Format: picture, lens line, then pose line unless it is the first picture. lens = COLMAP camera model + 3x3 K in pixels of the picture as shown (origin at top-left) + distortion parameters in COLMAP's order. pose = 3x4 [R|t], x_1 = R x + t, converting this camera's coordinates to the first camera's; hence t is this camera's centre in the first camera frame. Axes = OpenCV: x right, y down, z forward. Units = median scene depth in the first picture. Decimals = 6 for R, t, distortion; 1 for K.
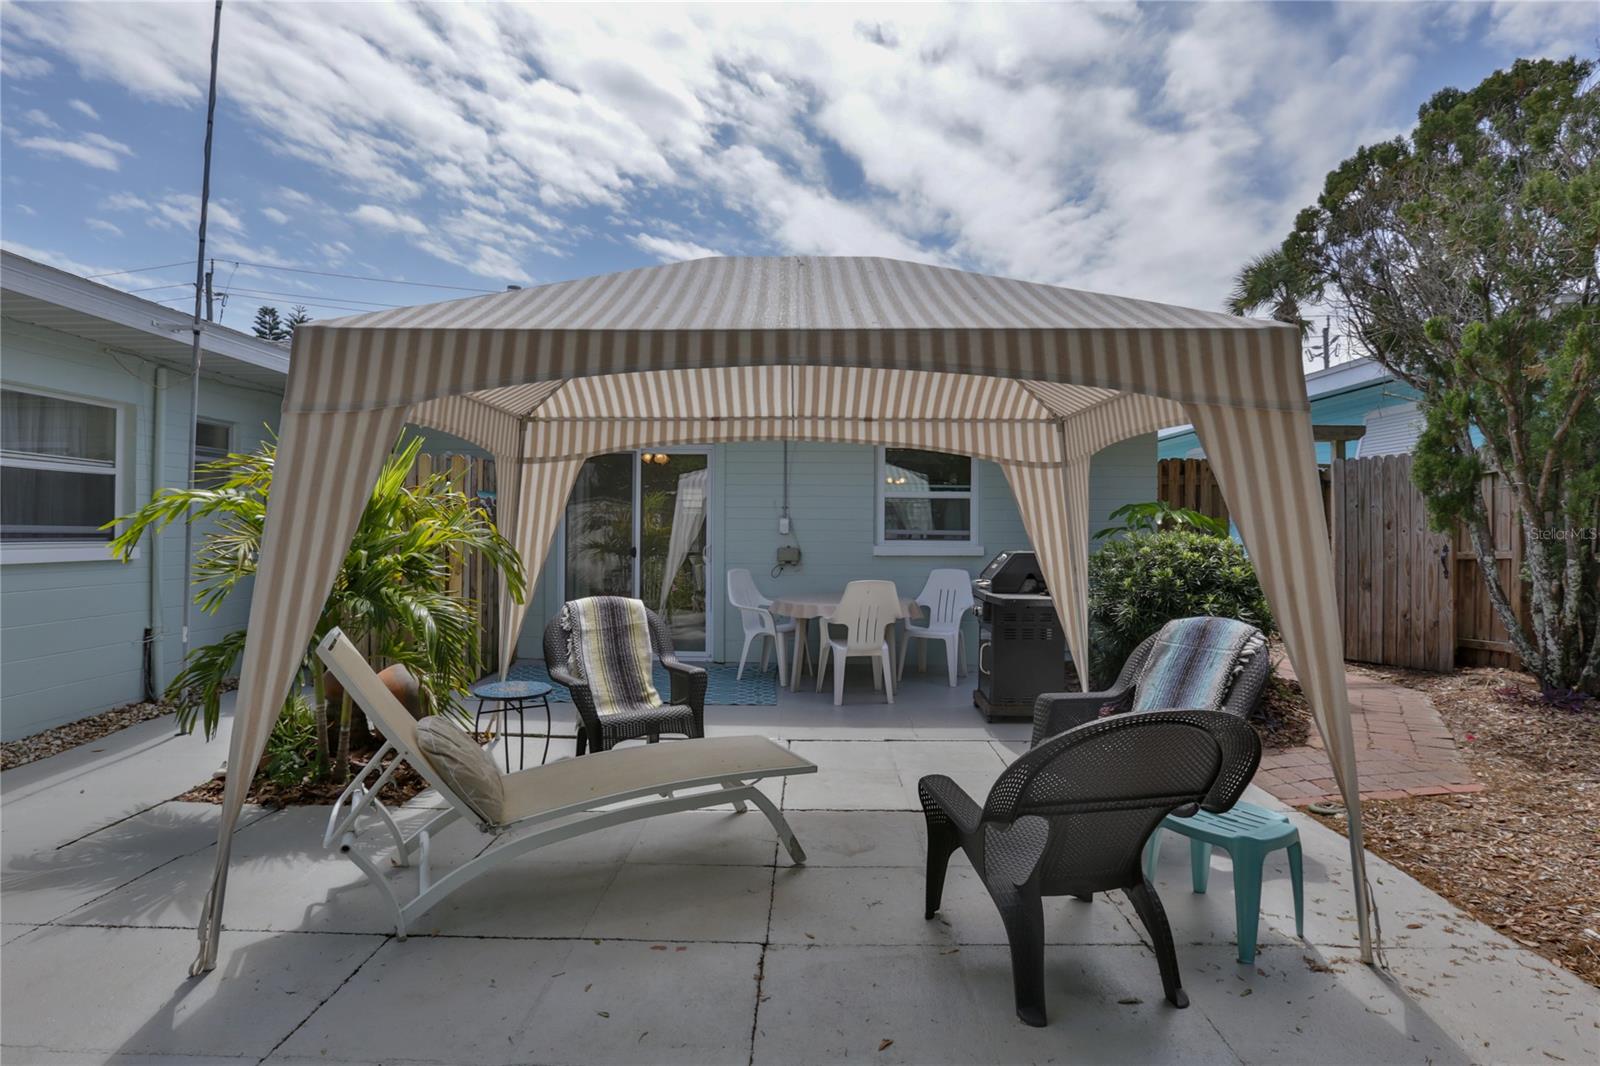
lens RADIAL K [[813.6, 0, 800.0], [0, 813.6, 533.0], [0, 0, 1]] dist [-0.038653, 0.000063]
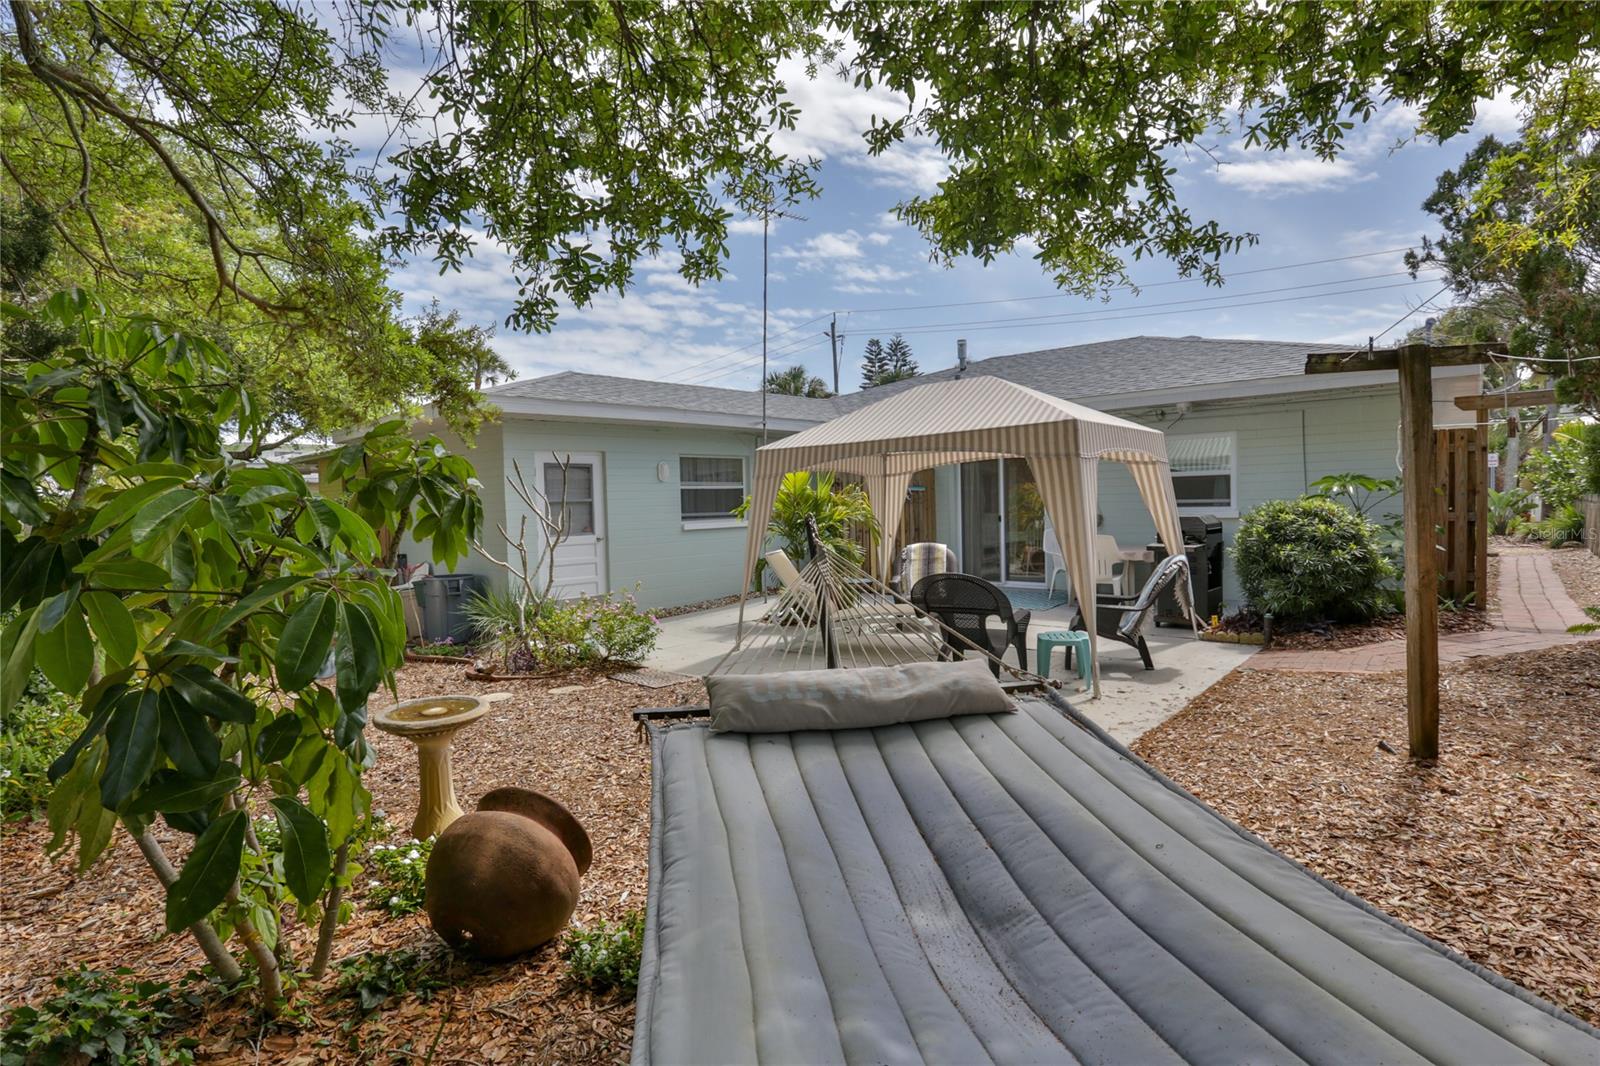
lens RADIAL K [[793.5, 0, 800.0], [0, 793.5, 533.0], [0, 0, 1]] dist [-0.054066, 0.018470]
pose [[0.744984, -0.000363, -0.667082, 0.788584], [0.031933, 0.998873, 0.035119, -0.021237], [0.666318, -0.047466, 0.744156, -0.604420]]
